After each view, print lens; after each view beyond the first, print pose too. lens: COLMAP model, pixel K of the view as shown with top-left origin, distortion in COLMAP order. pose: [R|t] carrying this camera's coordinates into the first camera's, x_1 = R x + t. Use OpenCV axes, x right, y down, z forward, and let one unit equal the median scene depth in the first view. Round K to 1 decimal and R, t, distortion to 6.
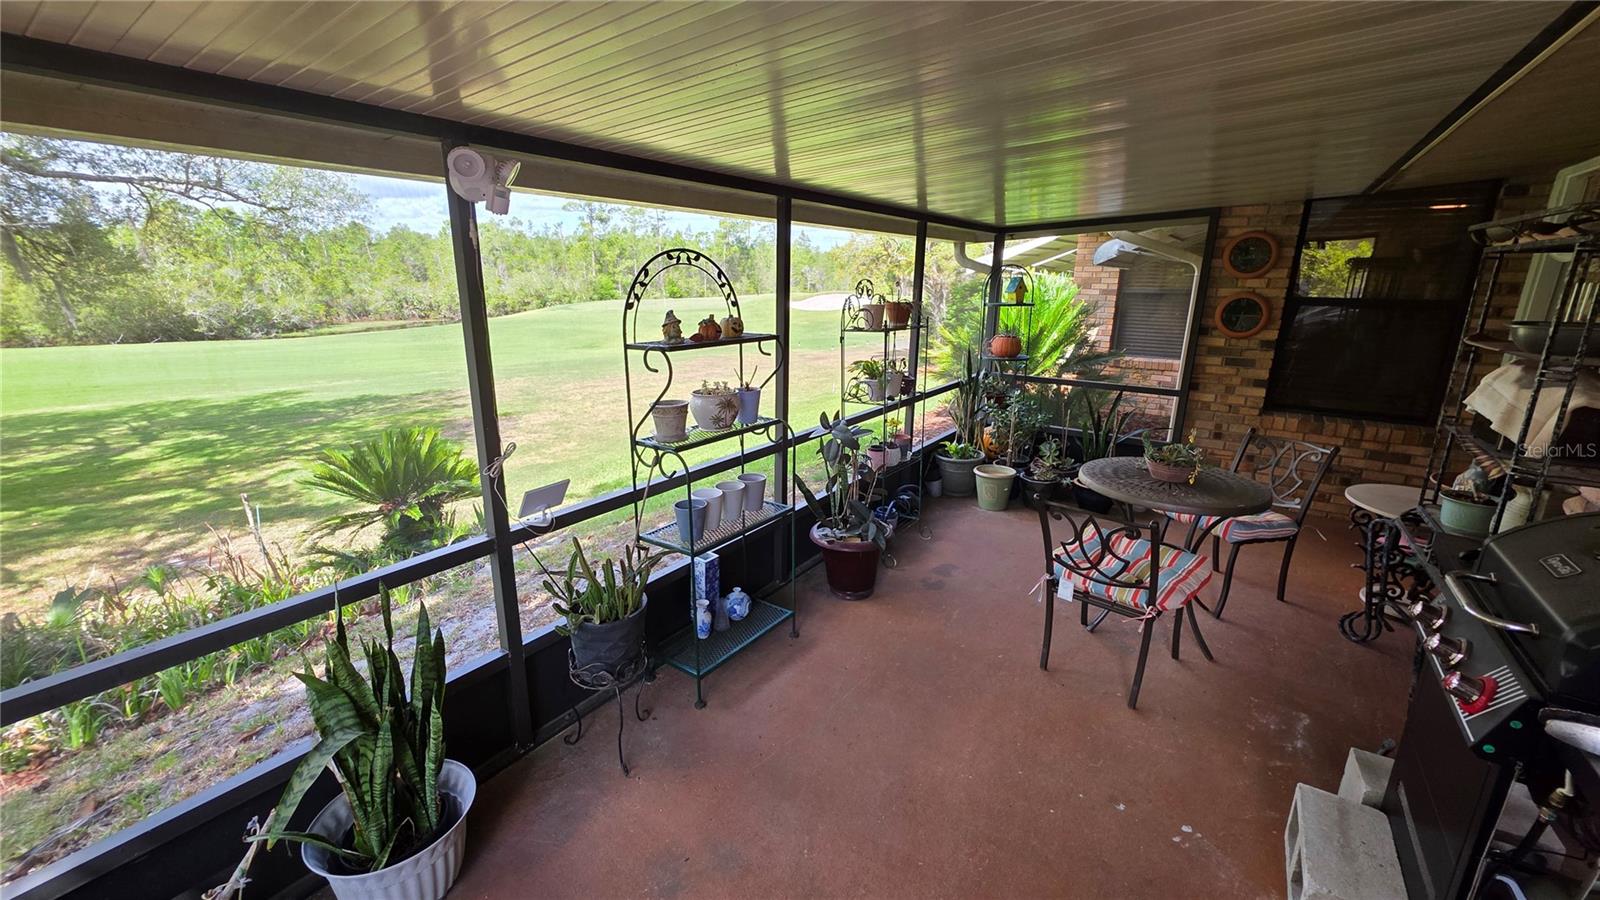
lens RADIAL K [[636.0, 0, 794.1], [0, 636.0, 443.8], [0, 0, 1]] dist [0.002789, -0.000262]
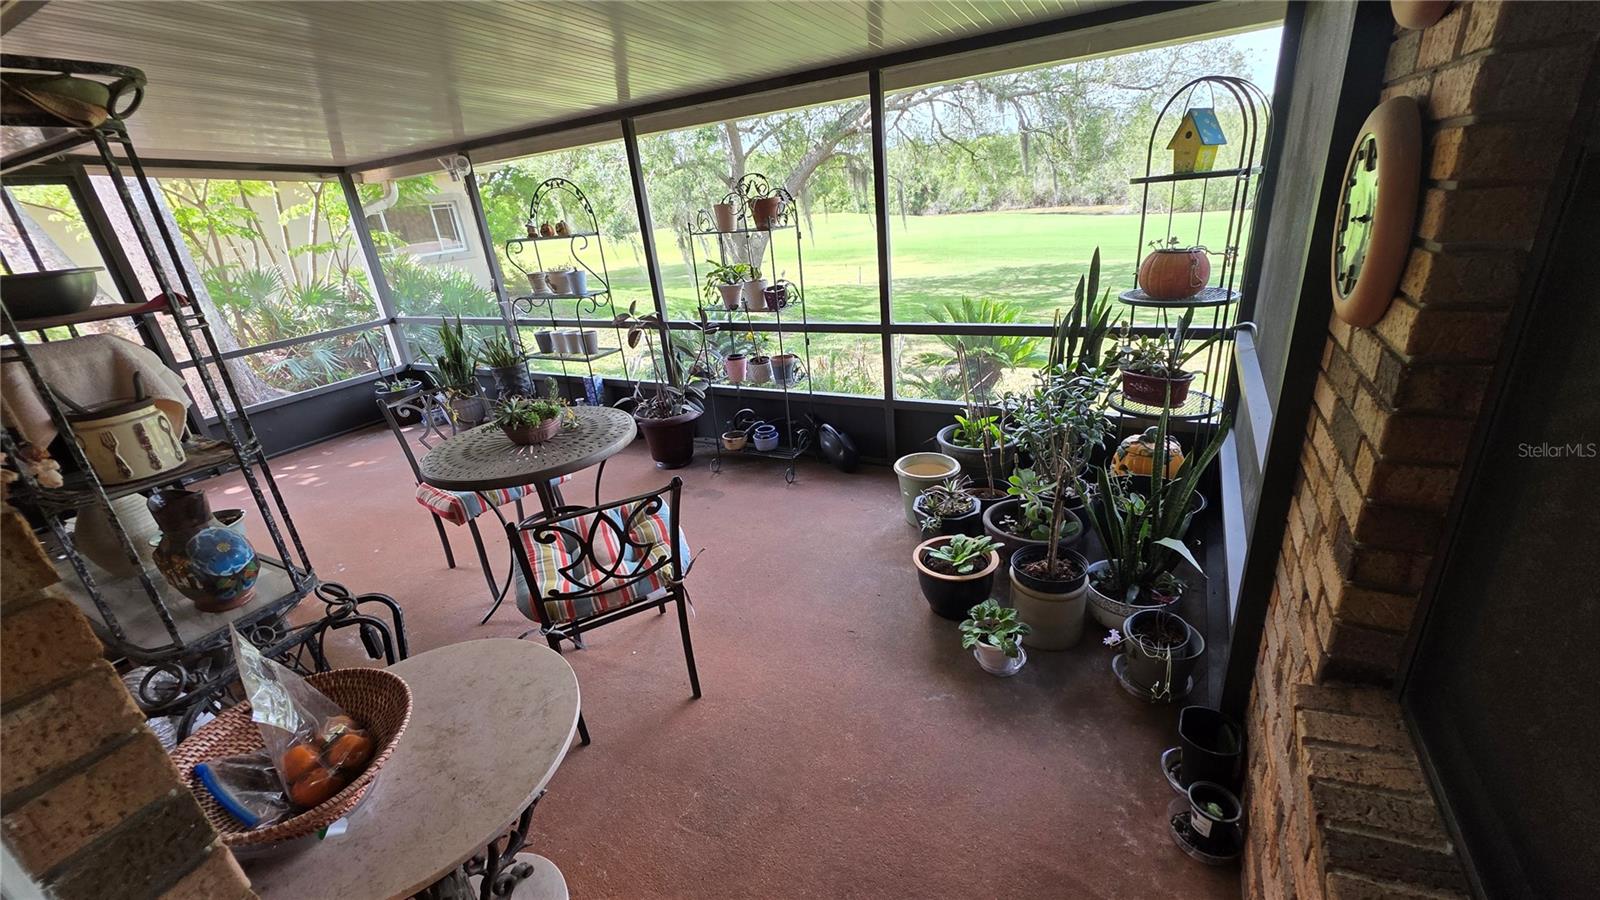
lens RADIAL K [[636.0, 0, 794.1], [0, 636.0, 443.8], [0, 0, 1]] dist [0.002789, -0.000262]
pose [[0.109541, 0.348822, -0.930765, 1.515846], [-0.159305, 0.930457, 0.329958, -0.284393], [0.981133, 0.112132, 0.157493, 1.306882]]
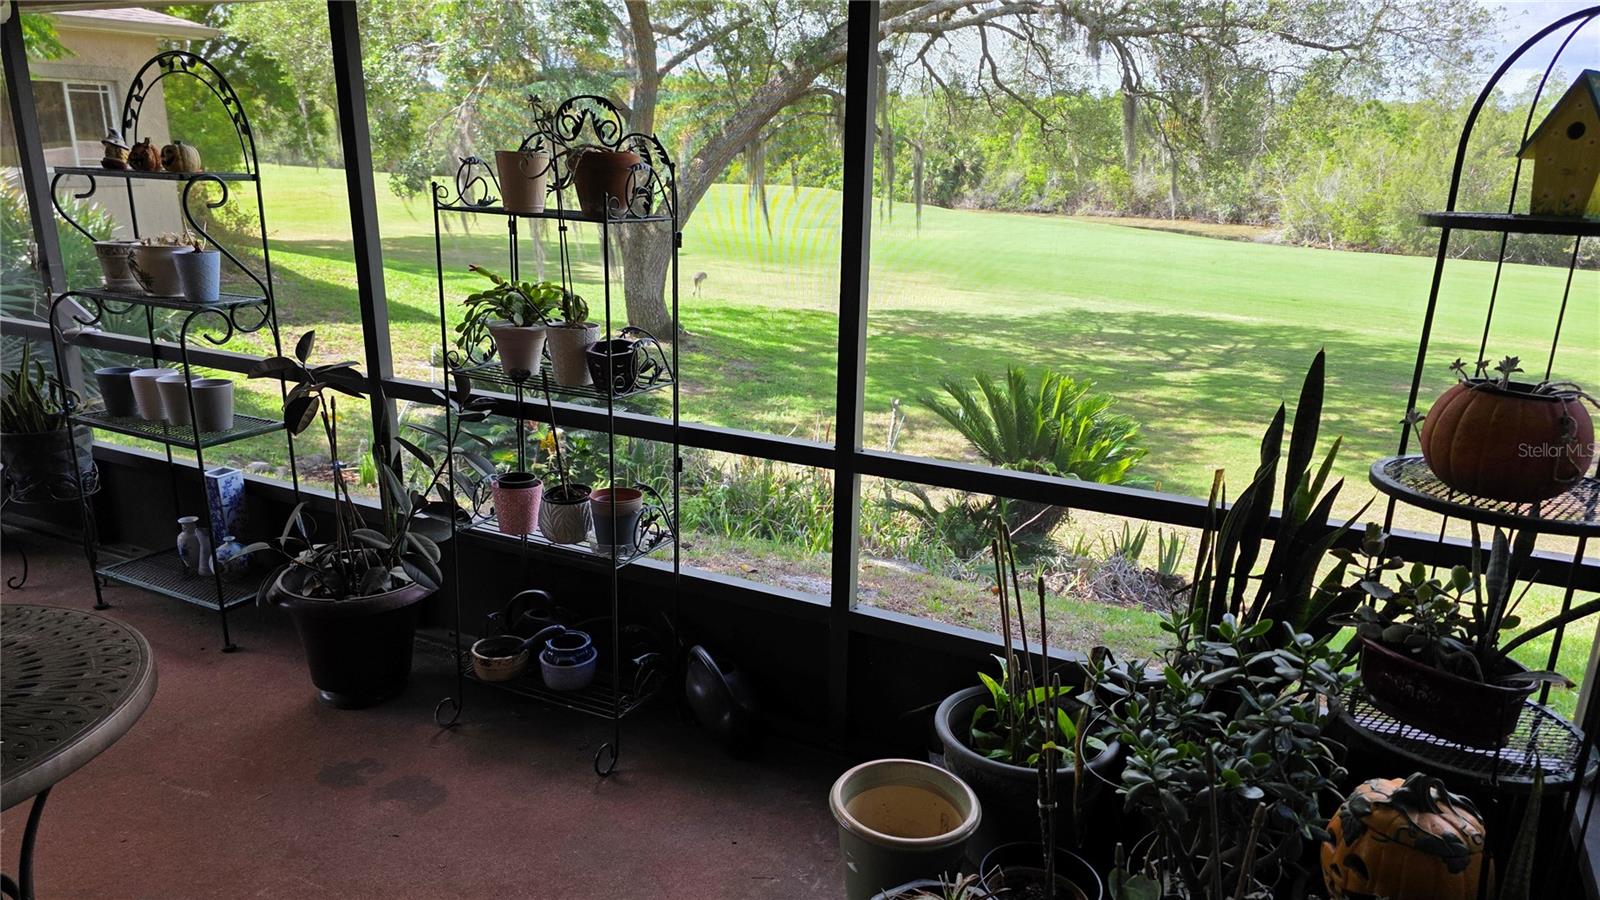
lens RADIAL K [[1060.9, 0, 805.8], [0, 1060.9, 473.3], [0, 0, 1]] dist [0.063306, -0.065979]
pose [[0.159068, 0.285615, -0.945051, 1.198300], [-0.272860, 0.932672, 0.235947, -0.316637], [0.948812, 0.220335, 0.226291, 1.407046]]
